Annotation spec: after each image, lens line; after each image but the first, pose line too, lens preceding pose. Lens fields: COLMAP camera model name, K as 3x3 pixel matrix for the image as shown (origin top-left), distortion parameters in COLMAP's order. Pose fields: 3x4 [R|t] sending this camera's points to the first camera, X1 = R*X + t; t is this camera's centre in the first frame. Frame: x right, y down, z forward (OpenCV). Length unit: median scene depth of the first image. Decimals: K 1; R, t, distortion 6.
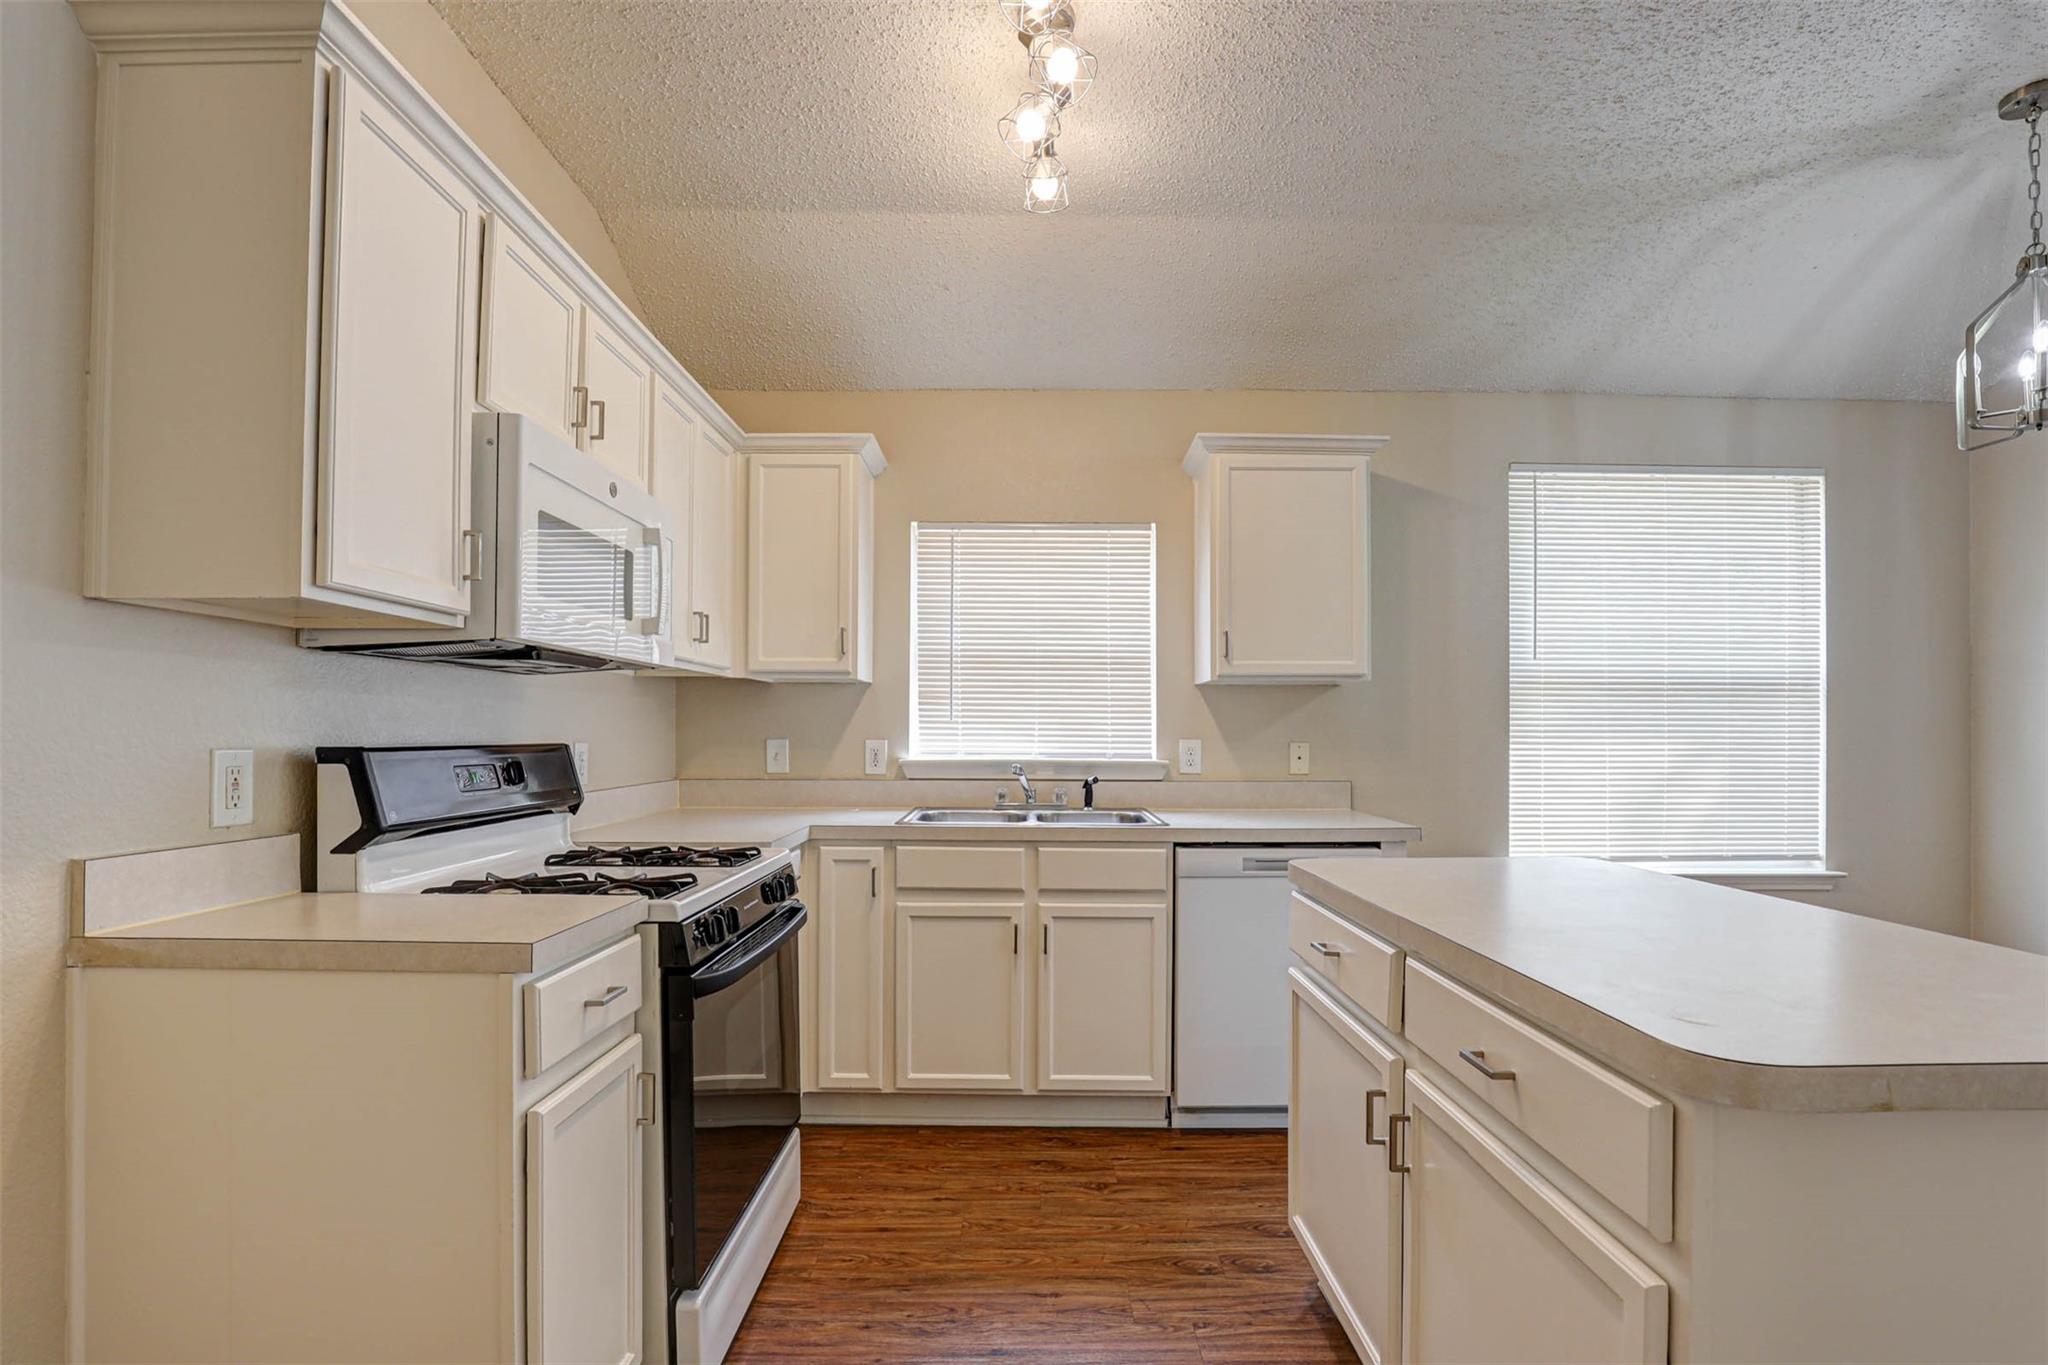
lens RADIAL K [[951.6, 0, 1028.2], [0, 951.6, 726.8], [0, 0, 1]] dist [-0.020956, -0.000010]
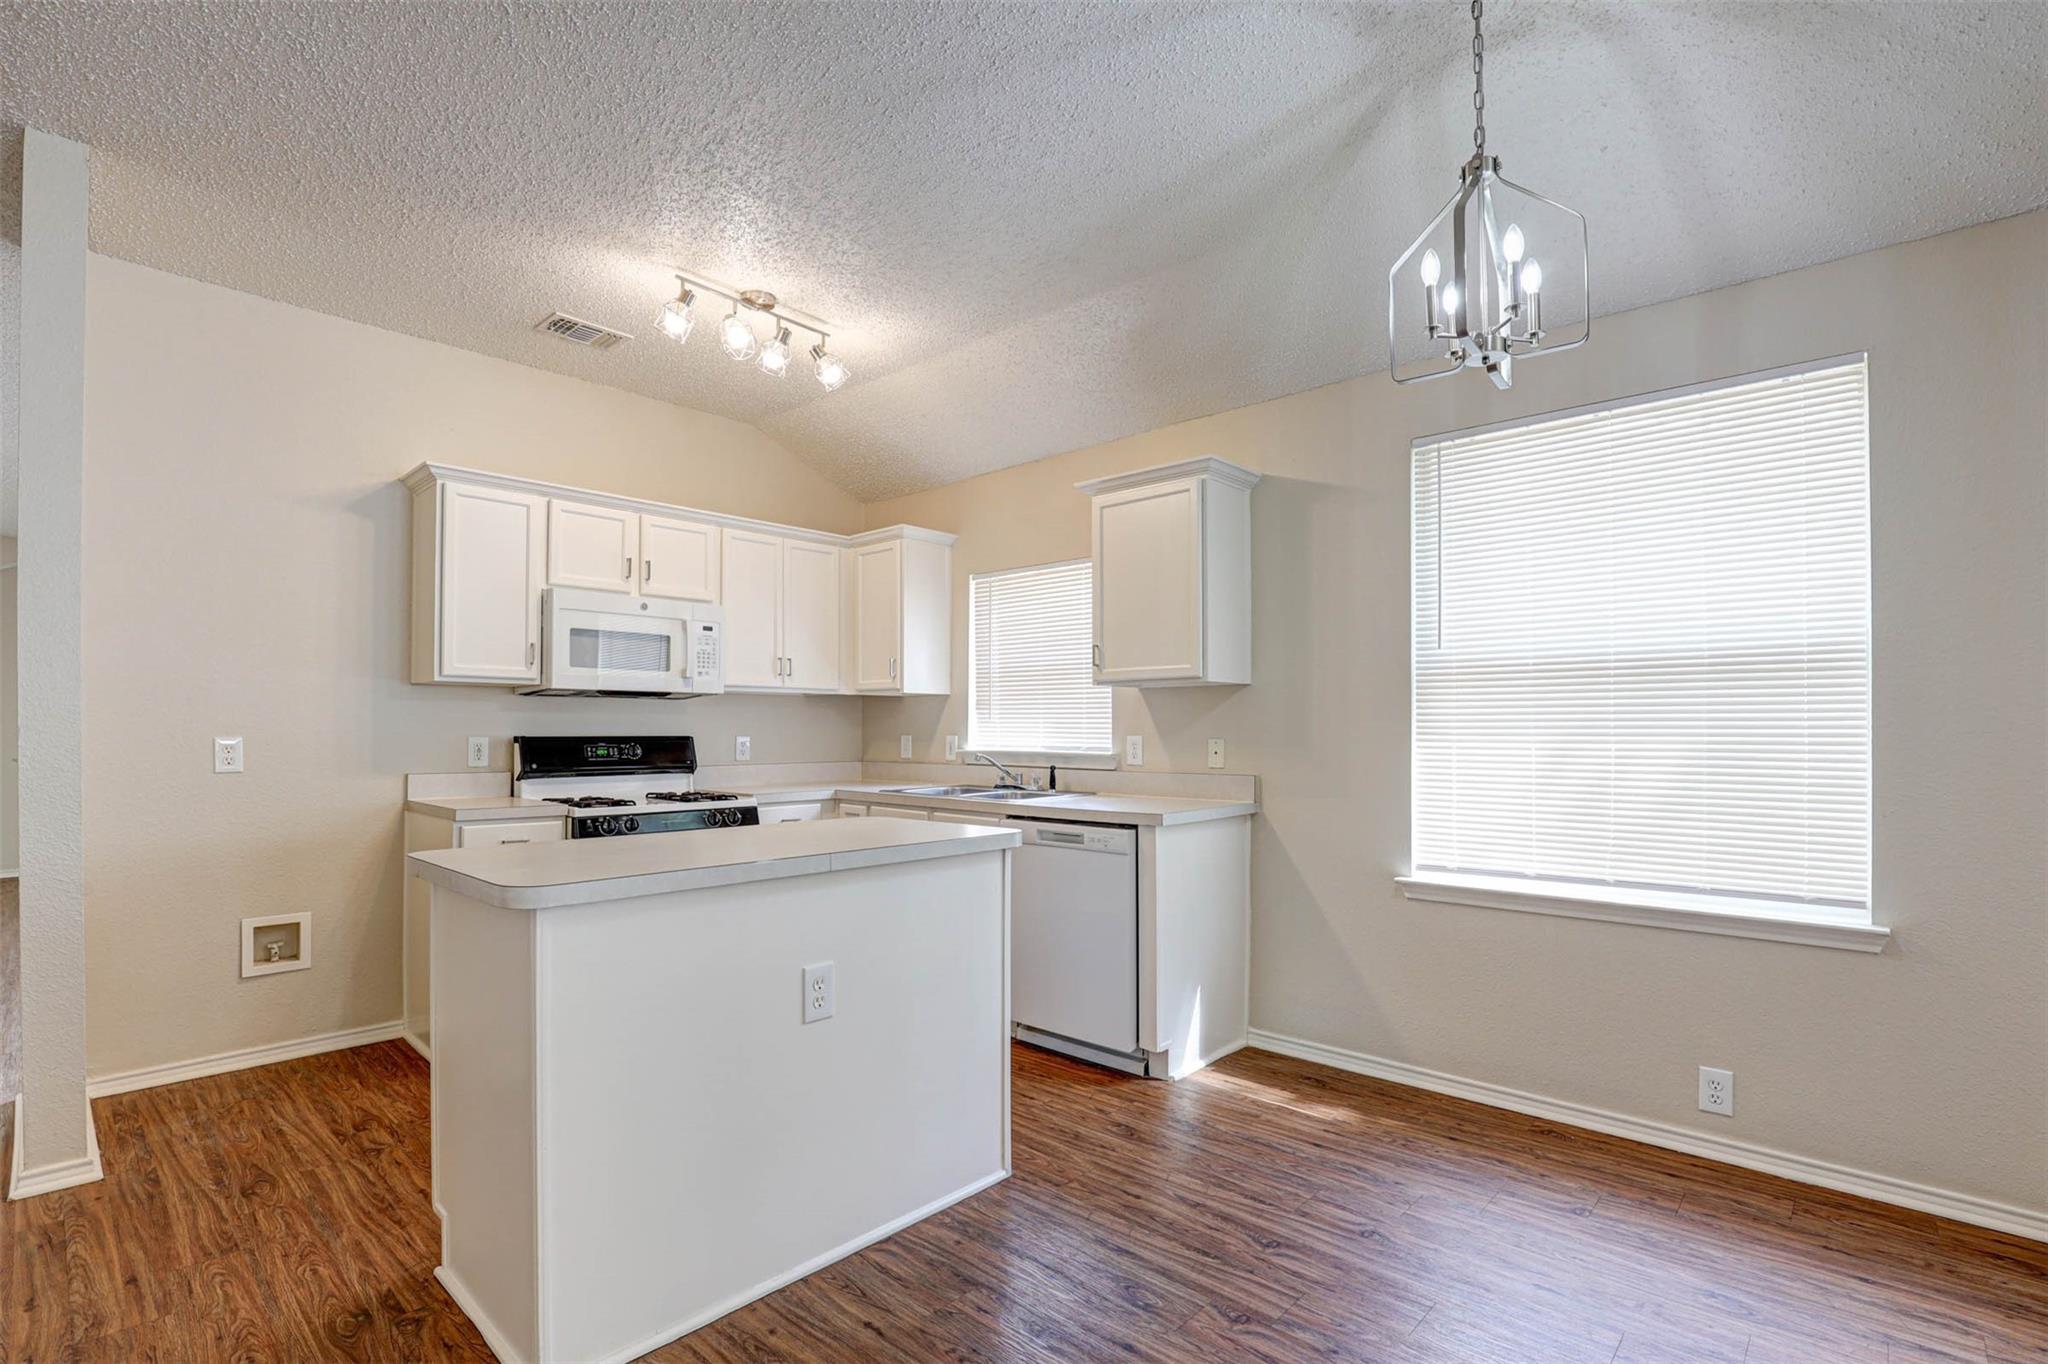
lens RADIAL K [[951.6, 0, 1028.2], [0, 951.6, 726.3], [0, 0, 1]] dist [-0.020956, -0.000010]
pose [[0.731430, -0.005092, -0.681897, 0.870576], [0.005070, 0.999985, -0.002029, 0.003680], [0.681898, -0.001973, 0.731445, 0.060051]]
